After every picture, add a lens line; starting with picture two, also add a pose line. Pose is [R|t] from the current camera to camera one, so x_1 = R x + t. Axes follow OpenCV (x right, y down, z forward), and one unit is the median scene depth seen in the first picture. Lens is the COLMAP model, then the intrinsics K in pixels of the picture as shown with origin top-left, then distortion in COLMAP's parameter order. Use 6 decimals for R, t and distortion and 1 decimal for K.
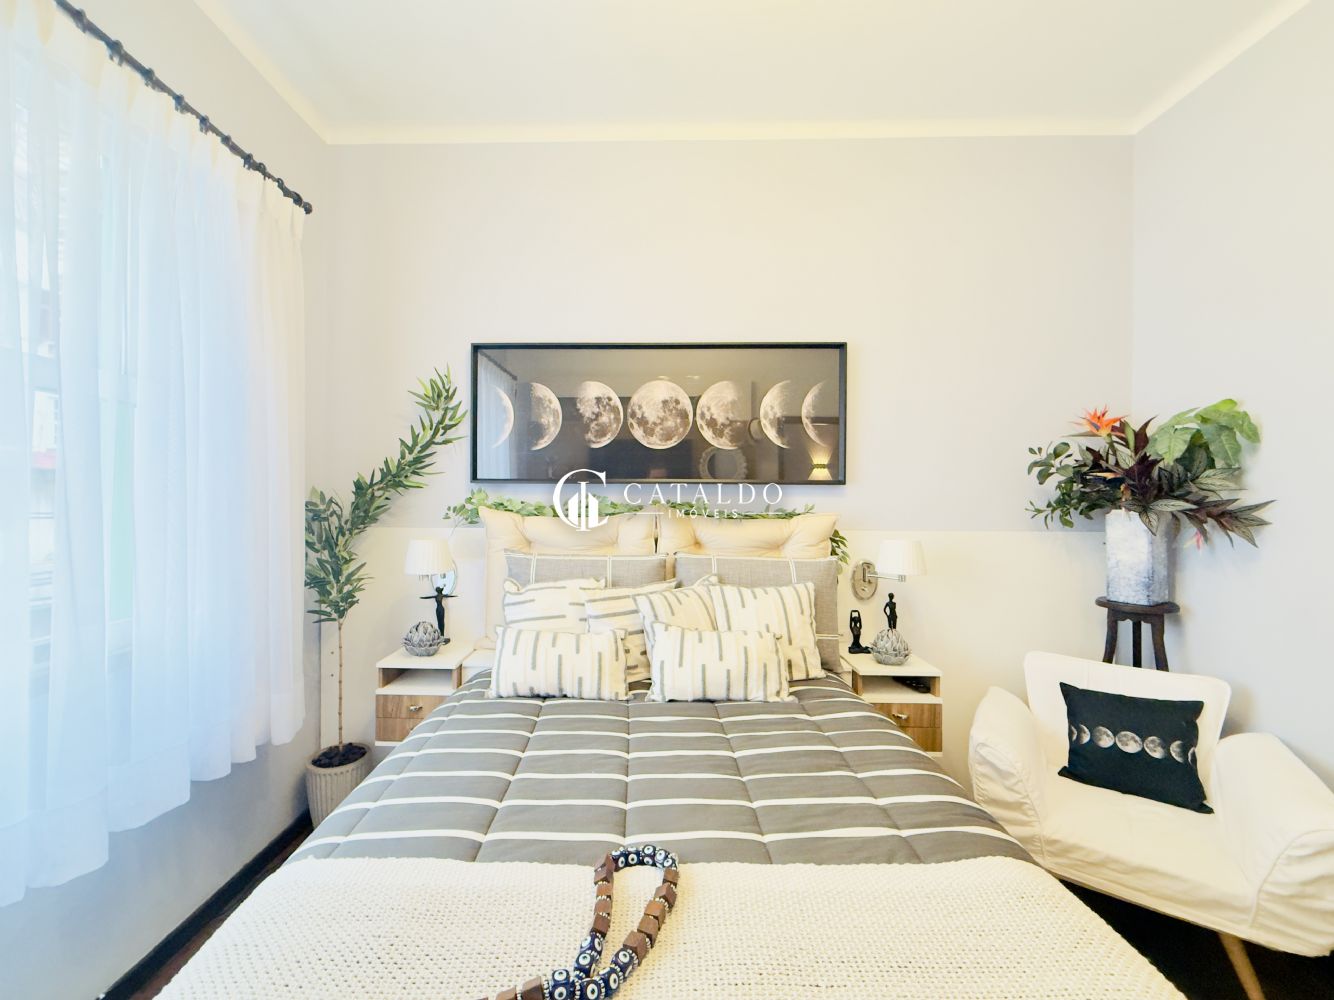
lens RADIAL K [[534.4, 0, 632.7], [0, 534.4, 489.9], [0, 0, 1]] dist [-0.001540, 0.000064]
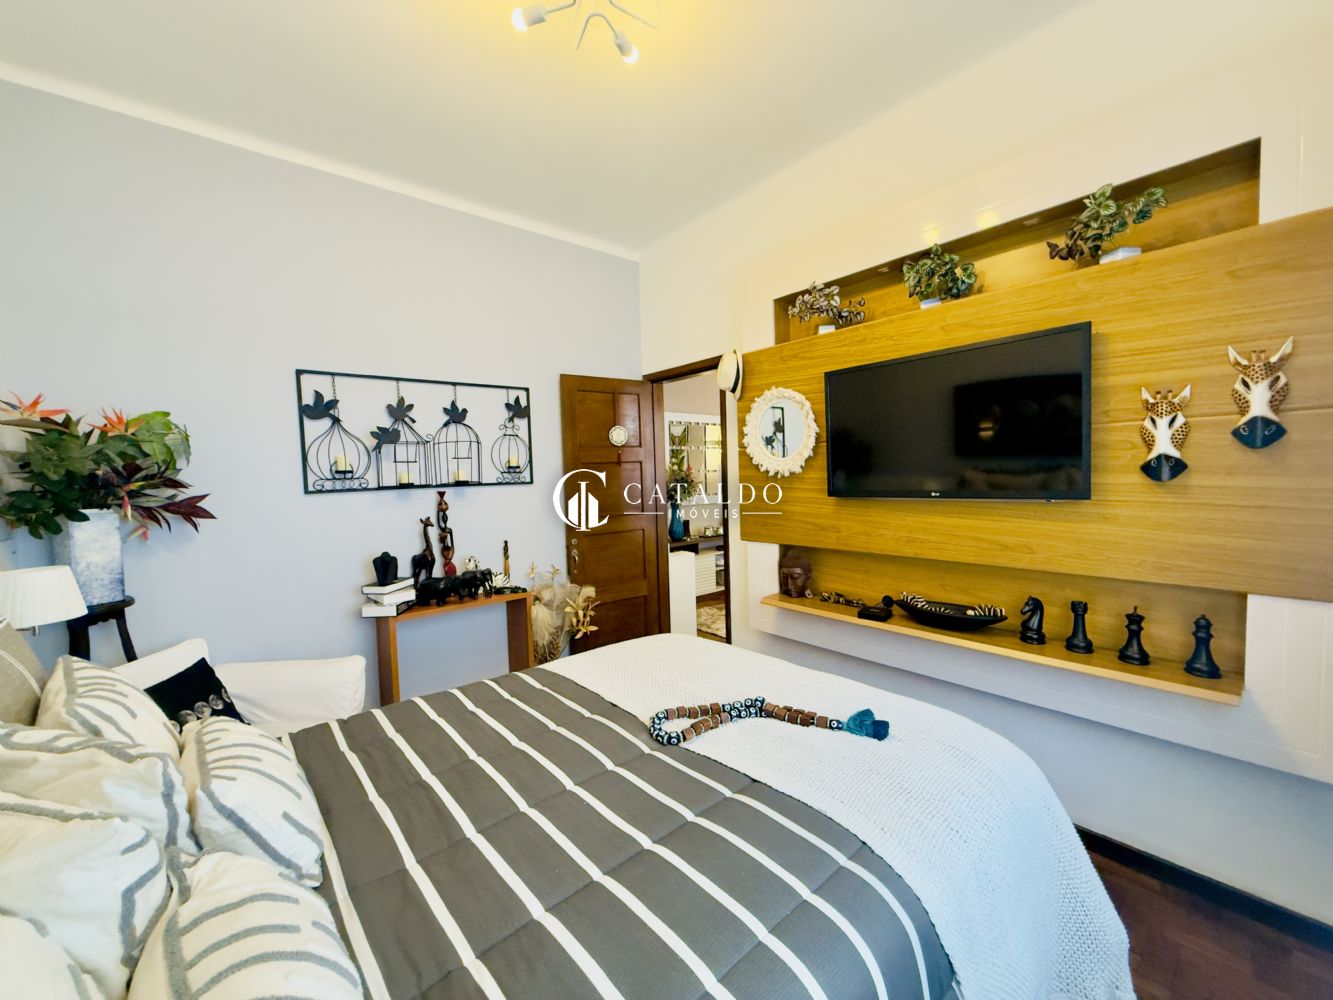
lens RADIAL K [[534.0, 0, 666.4], [0, 534.0, 501.1], [0, 0, 1]] dist [-0.001540, 0.000064]
pose [[-0.651711, -0.034020, 0.757704, -0.508990], [0.011391, 0.998442, 0.054626, -0.019064], [-0.758382, 0.044231, -0.650308, 0.889082]]
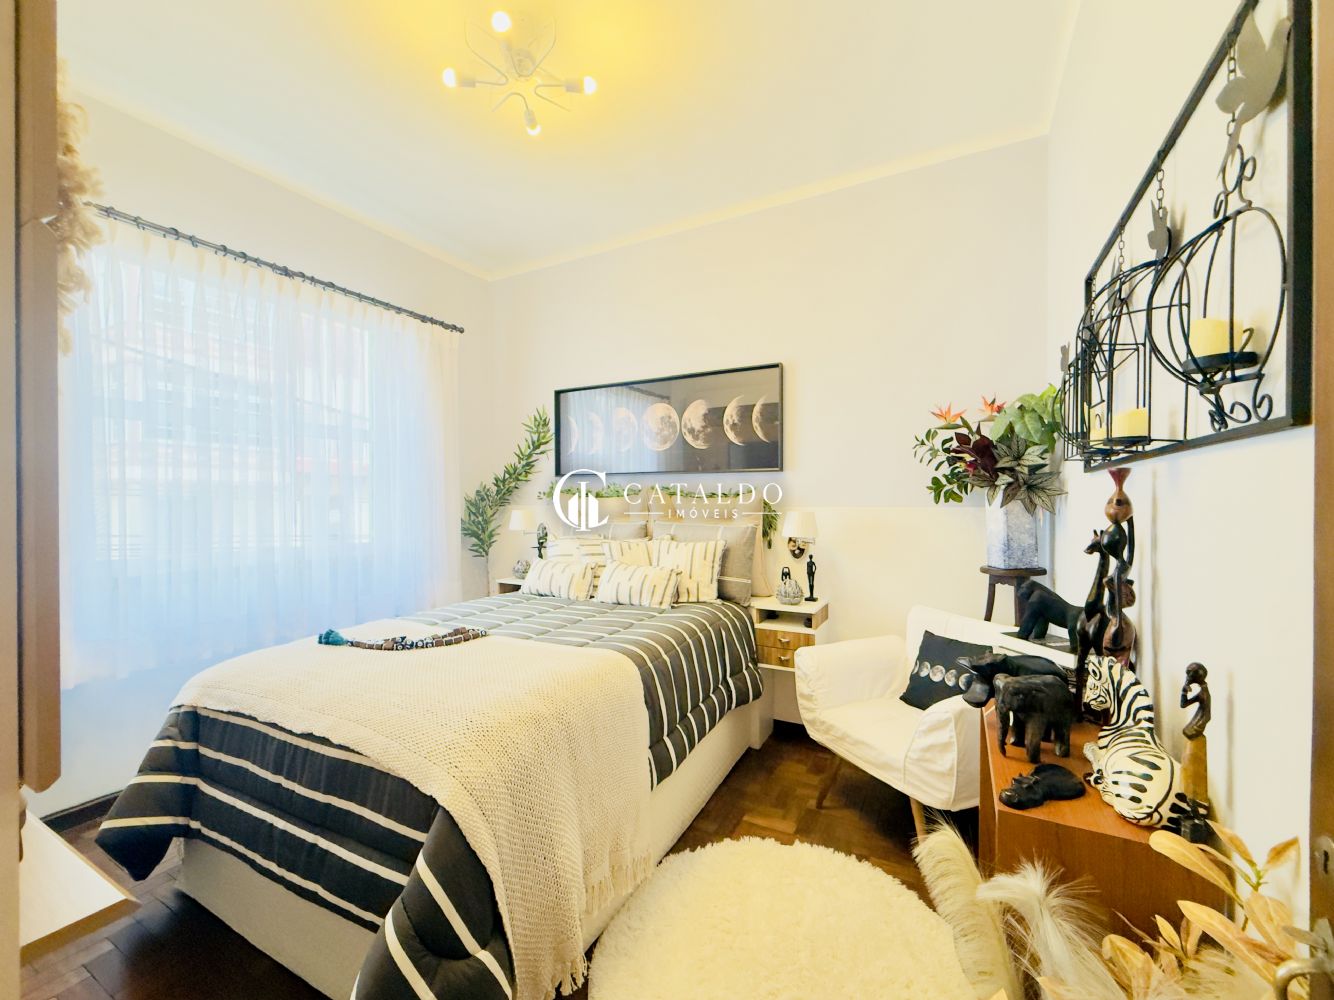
lens RADIAL K [[534.4, 0, 669.0], [0, 534.4, 496.3], [0, 0, 1]] dist [-0.001540, 0.000064]
pose [[0.894067, -0.009697, -0.447829, 0.821098], [0.012830, 0.999910, 0.003963, 0.047222], [0.447750, -0.009288, 0.894110, -0.322528]]
